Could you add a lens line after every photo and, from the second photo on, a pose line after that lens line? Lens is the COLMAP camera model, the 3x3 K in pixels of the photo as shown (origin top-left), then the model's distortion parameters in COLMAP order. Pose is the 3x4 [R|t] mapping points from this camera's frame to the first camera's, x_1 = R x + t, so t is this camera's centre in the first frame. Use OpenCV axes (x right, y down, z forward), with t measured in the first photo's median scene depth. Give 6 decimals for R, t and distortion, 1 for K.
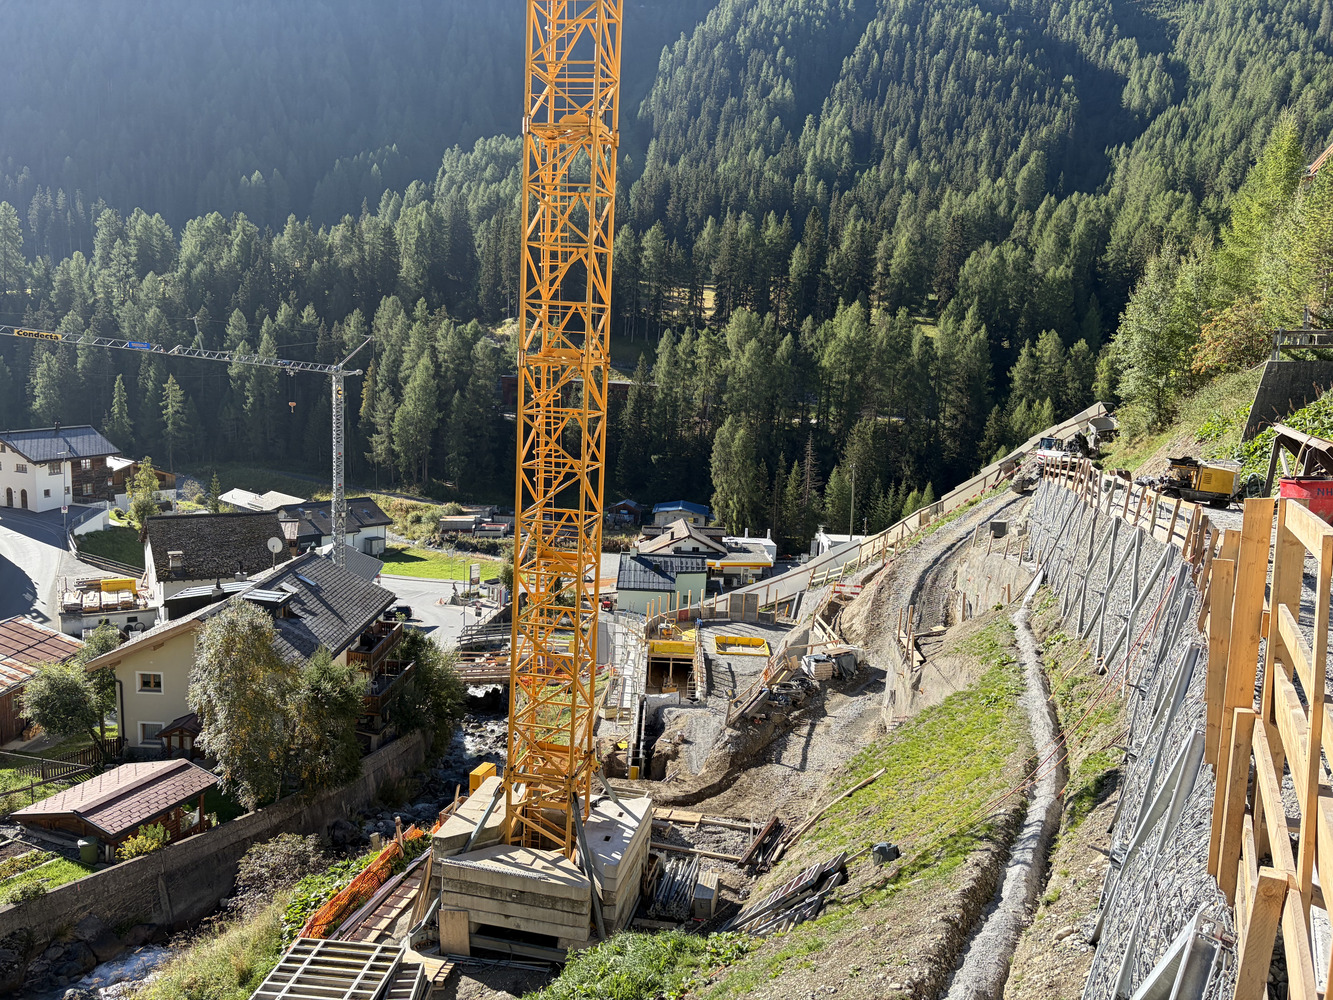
lens RADIAL K [[998.5, 0, 666.5], [0, 998.5, 500.0], [0, 0, 1]] dist [0.049770, -0.051625]
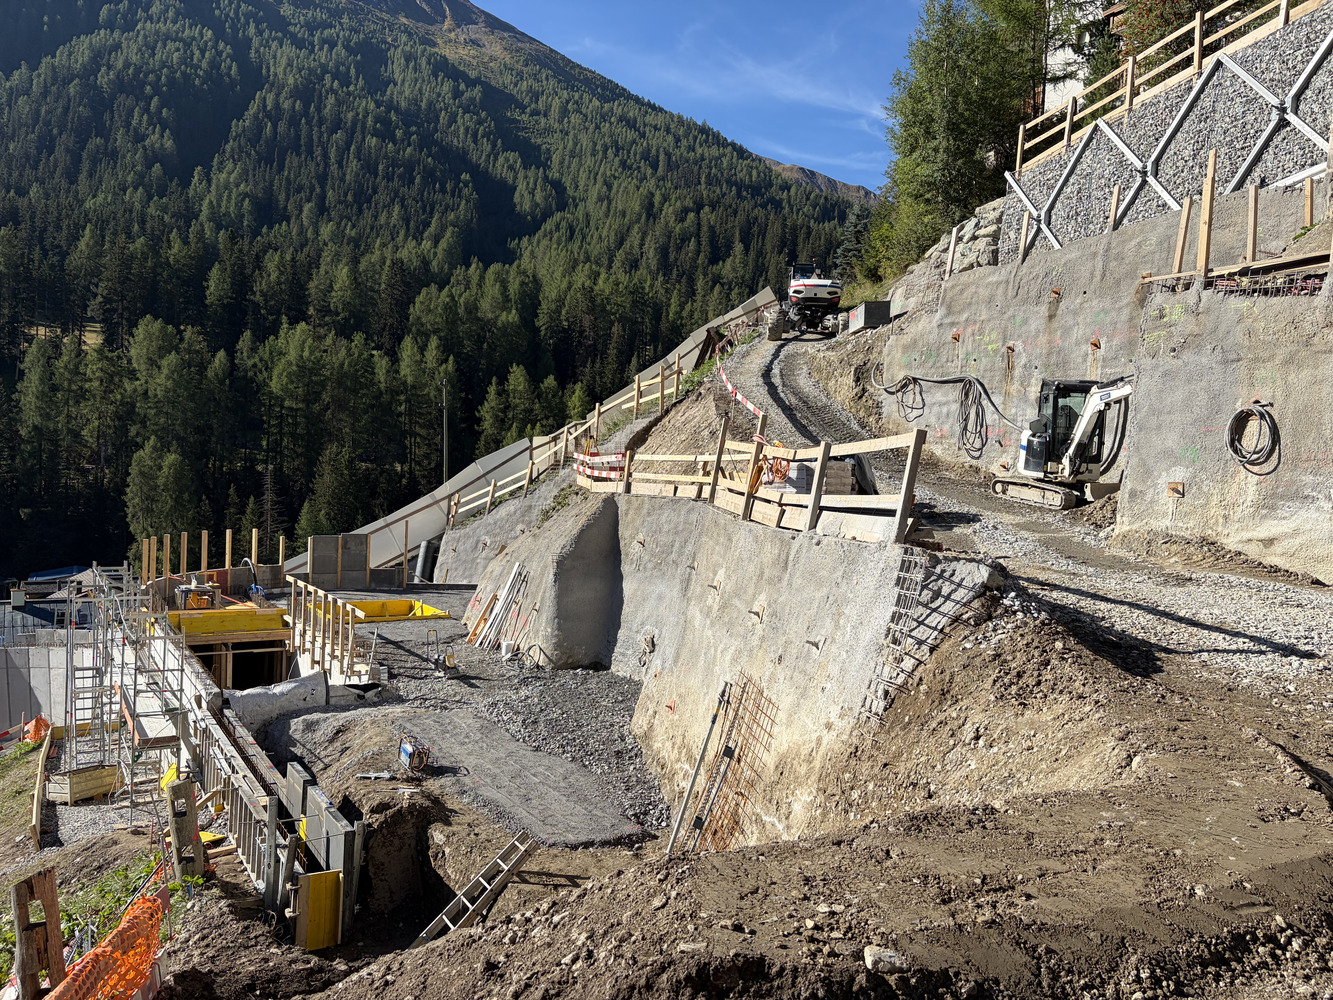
lens RADIAL K [[998.5, 0, 666.5], [0, 998.5, 500.0], [0, 0, 1]] dist [0.049770, -0.051625]
pose [[0.838207, -0.033600, 0.544316, -0.018280], [0.088697, 0.993210, -0.075277, 0.038395], [-0.538091, 0.111377, 0.835496, 0.141206]]
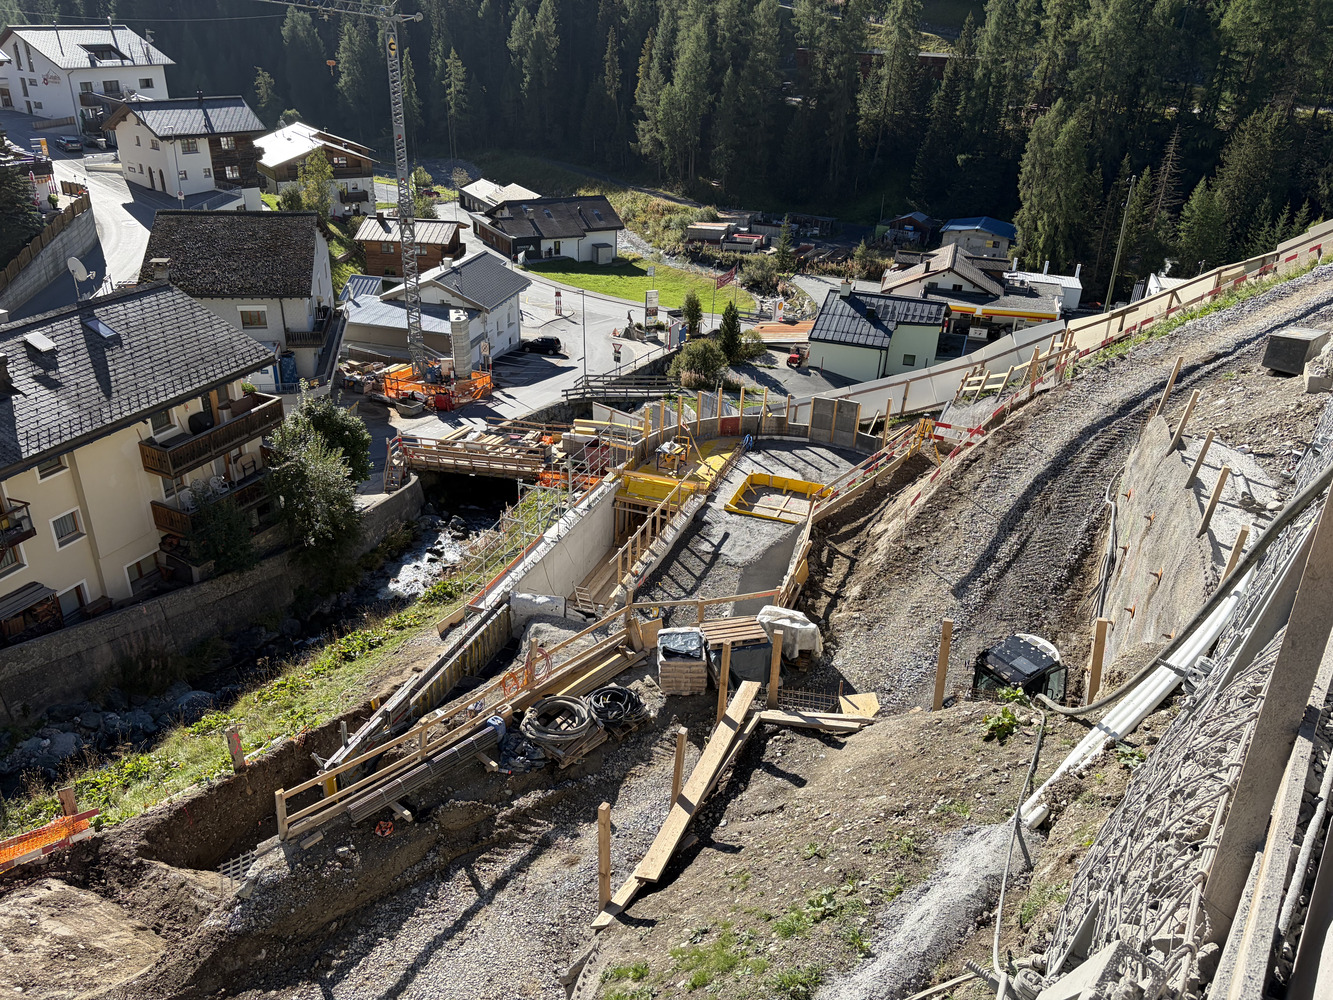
lens RADIAL K [[1021.1, 0, 673.2], [0, 1021.1, 469.2], [0, 0, 1]] dist [0.036298, 0.000206]
pose [[0.939832, 0.128278, -0.316638, 0.054883], [-0.043995, 0.964557, 0.260183, -0.006028], [0.338791, -0.230598, 0.912165, 0.120108]]
